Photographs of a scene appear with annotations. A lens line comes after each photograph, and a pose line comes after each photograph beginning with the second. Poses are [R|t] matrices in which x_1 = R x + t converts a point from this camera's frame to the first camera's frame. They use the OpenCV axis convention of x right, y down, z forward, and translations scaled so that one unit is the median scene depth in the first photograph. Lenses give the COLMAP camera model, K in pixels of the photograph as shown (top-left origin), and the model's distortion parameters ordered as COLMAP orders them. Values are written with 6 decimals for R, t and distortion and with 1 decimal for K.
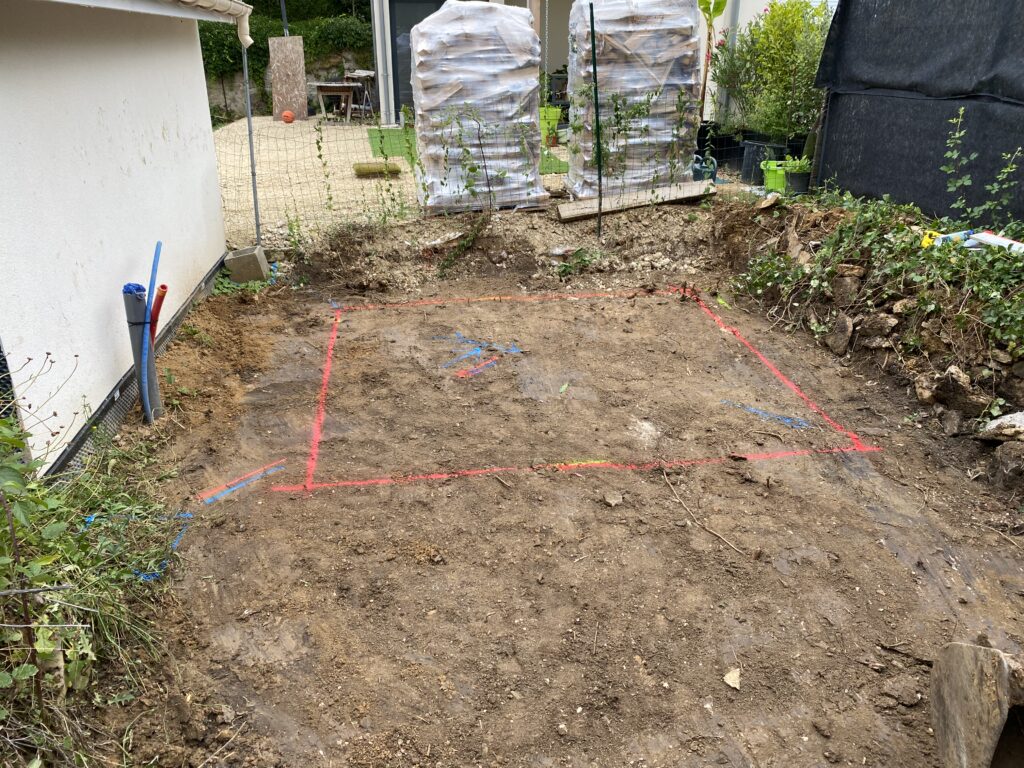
lens RADIAL K [[769.4, 0, 509.6], [0, 769.4, 377.0], [0, 0, 1]] dist [0.041078, -0.037720]
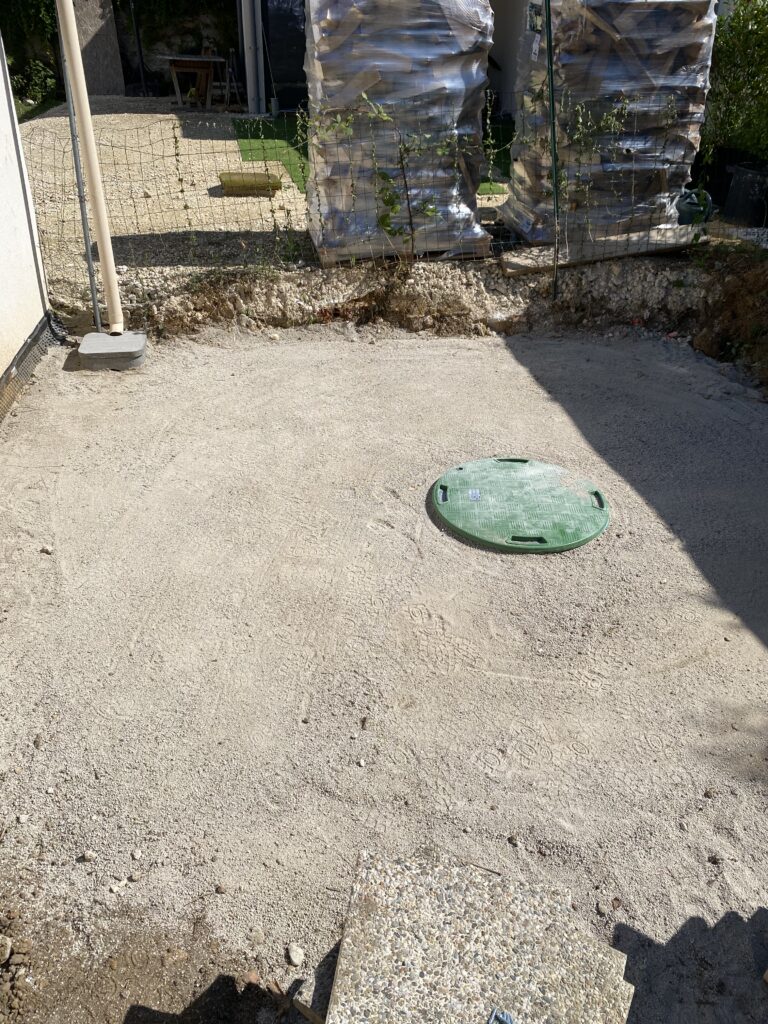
lens RADIAL K [[769.4, 0, 388.7], [0, 769.4, 481.9], [0, 0, 1]] dist [0.041078, -0.037720]
pose [[0.999183, 0.025070, 0.031708, -0.073229], [-0.029185, 0.990170, 0.136792, -0.118838], [-0.027967, -0.137605, 0.990092, 0.273173]]
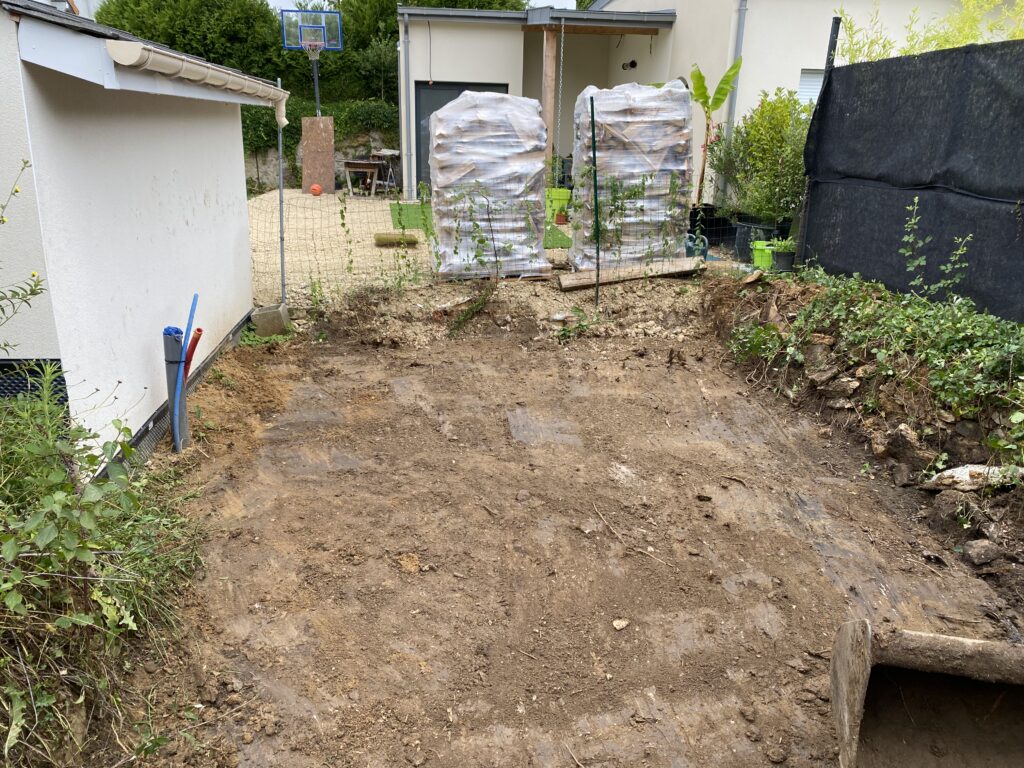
lens RADIAL K [[762.3, 0, 512.0], [0, 762.3, 384.0], [0, 0, 1]] dist [0.083192, -0.121470]
pose [[0.999407, 0.030473, -0.016008, 0.020388], [-0.031714, 0.995956, -0.084055, 0.025861], [0.013382, 0.084513, 0.996333, -0.070167]]
